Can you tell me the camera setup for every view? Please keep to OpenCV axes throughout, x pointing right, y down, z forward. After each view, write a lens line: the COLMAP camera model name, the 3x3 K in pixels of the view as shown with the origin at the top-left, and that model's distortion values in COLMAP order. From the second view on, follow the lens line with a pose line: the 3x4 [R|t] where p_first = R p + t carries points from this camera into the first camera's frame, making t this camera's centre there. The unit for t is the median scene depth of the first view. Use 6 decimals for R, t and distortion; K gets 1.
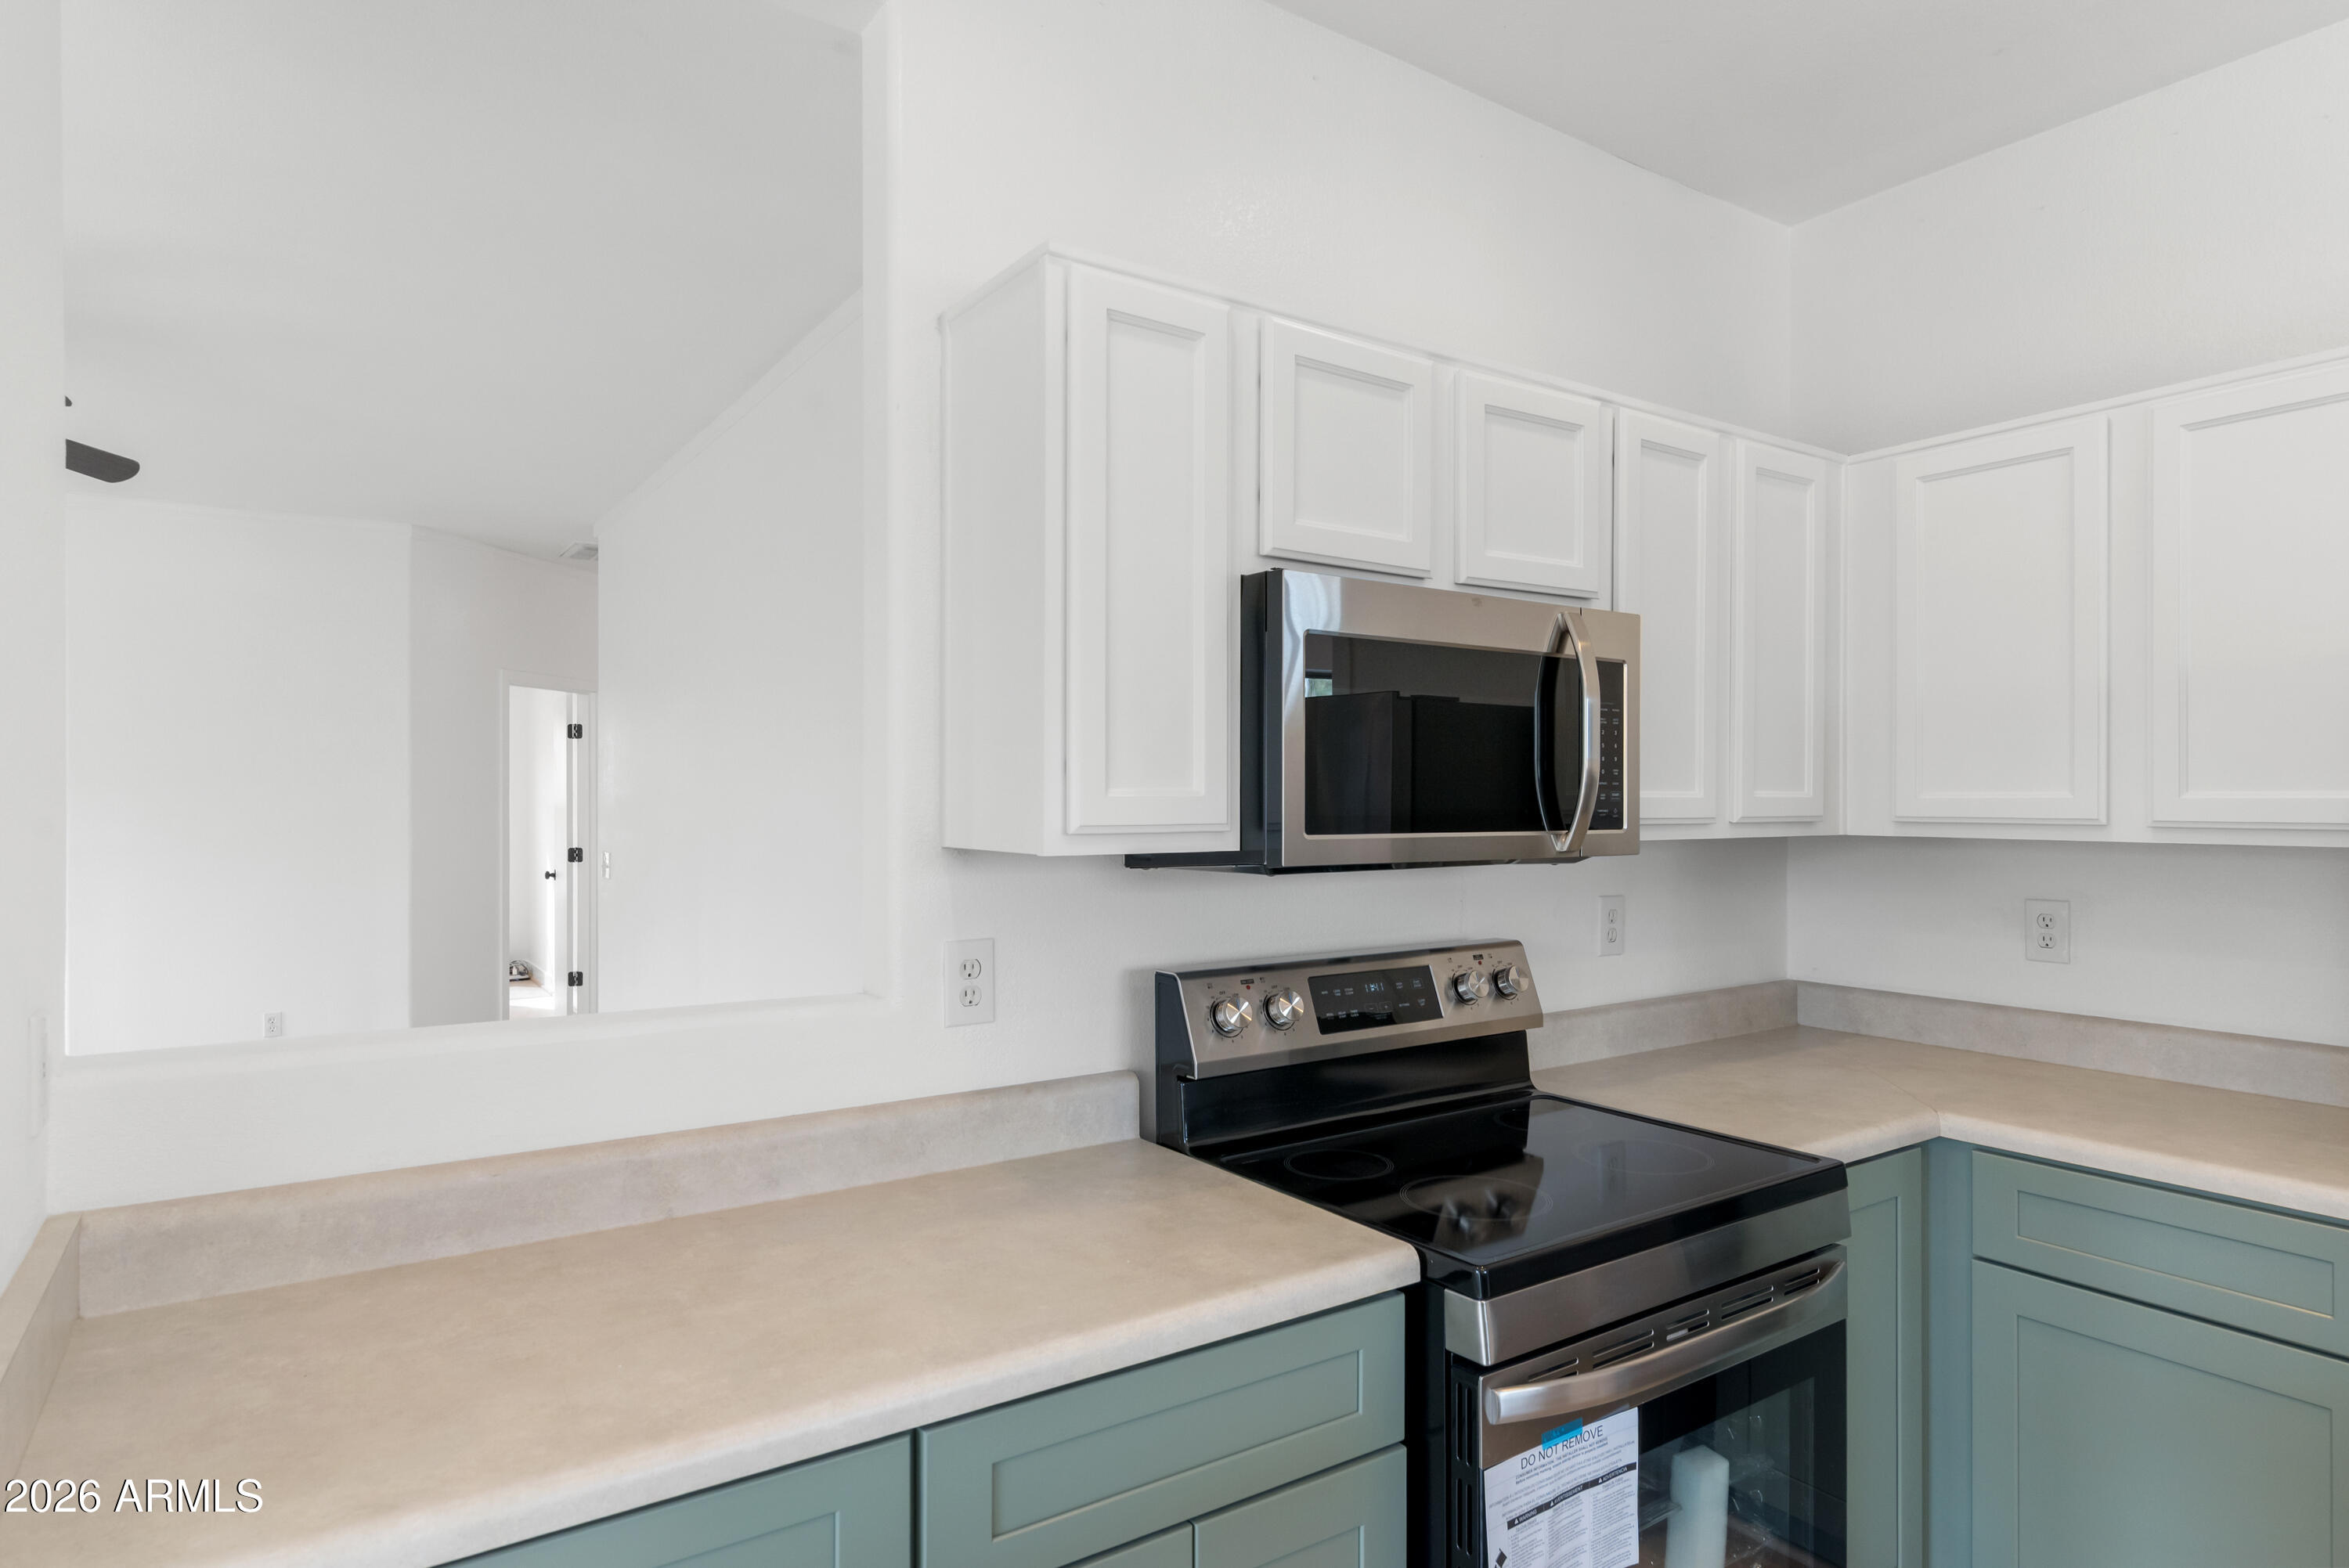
lens RADIAL K [[1307.7, 0, 1174.5], [0, 1307.7, 784.0], [0, 0, 1]] dist [0.003047, 0.001200]
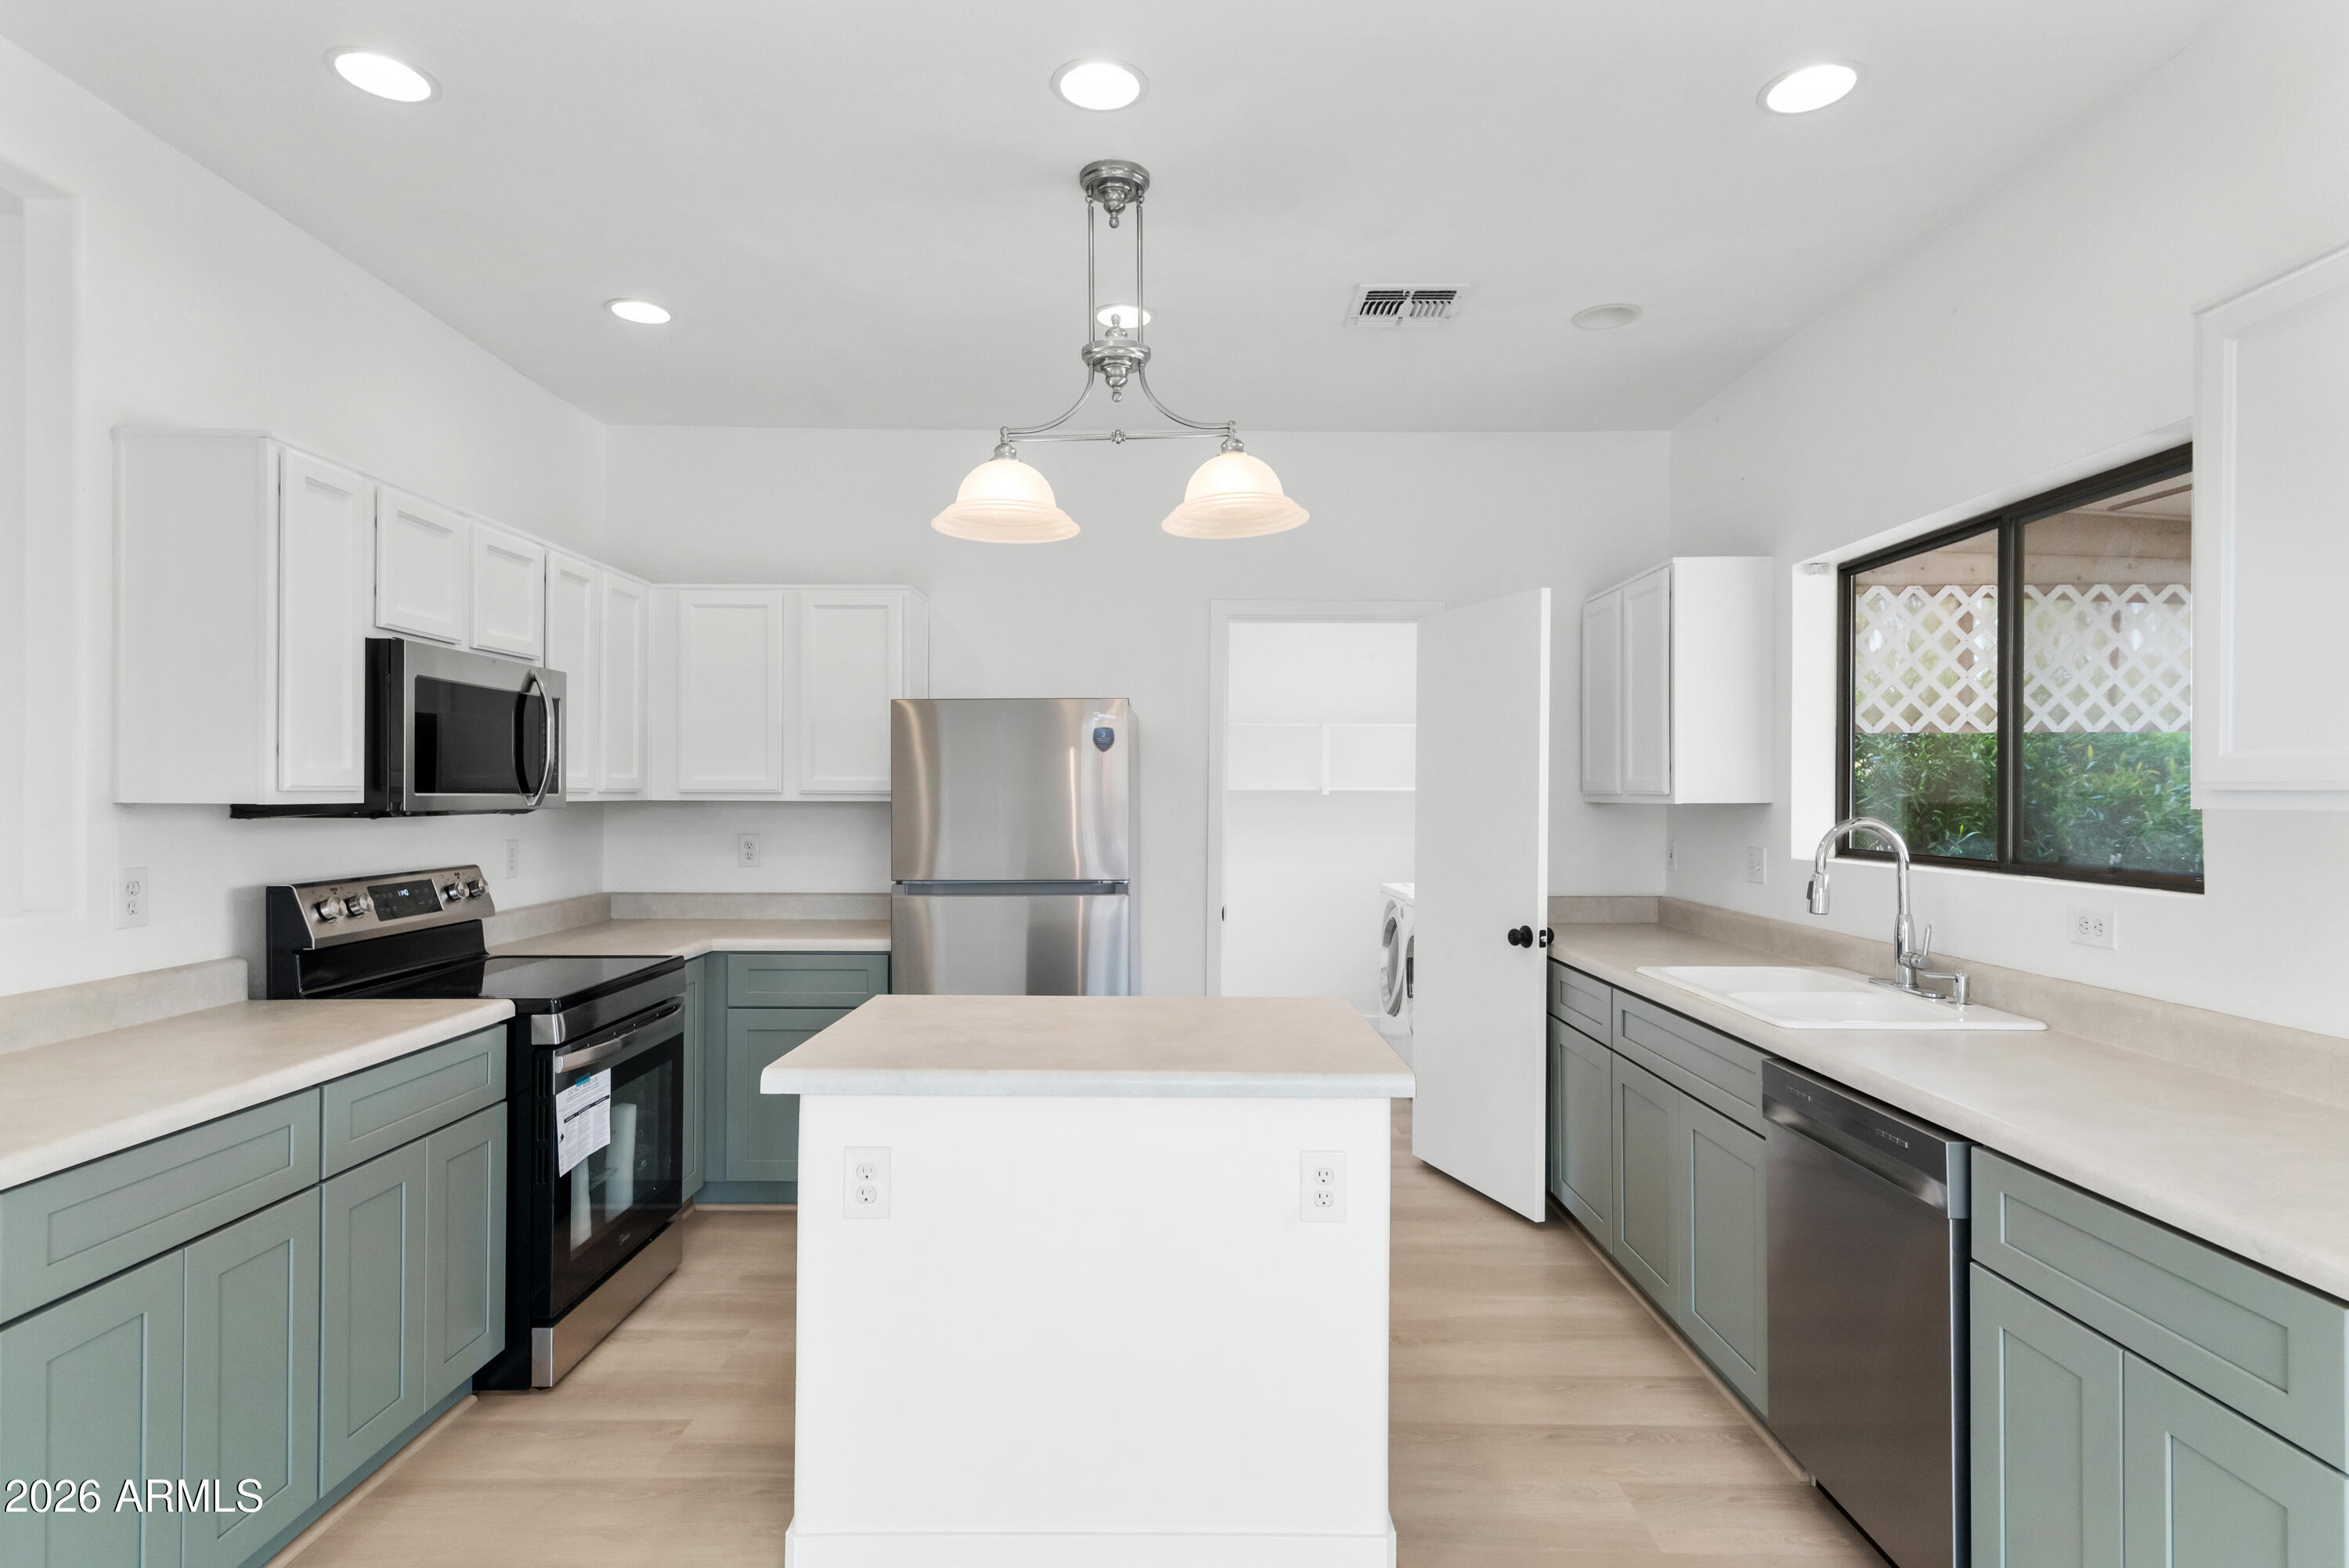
lens RADIAL K [[1049.4, 0, 1176.9], [0, 1049.4, 793.7], [0, 0, 1]] dist [0.001869, 0.000137]
pose [[0.524466, -0.004200, 0.851421, -0.473570], [-0.008604, 0.999911, 0.010232, 0.014430], [-0.851388, -0.012692, 0.524383, -0.505063]]
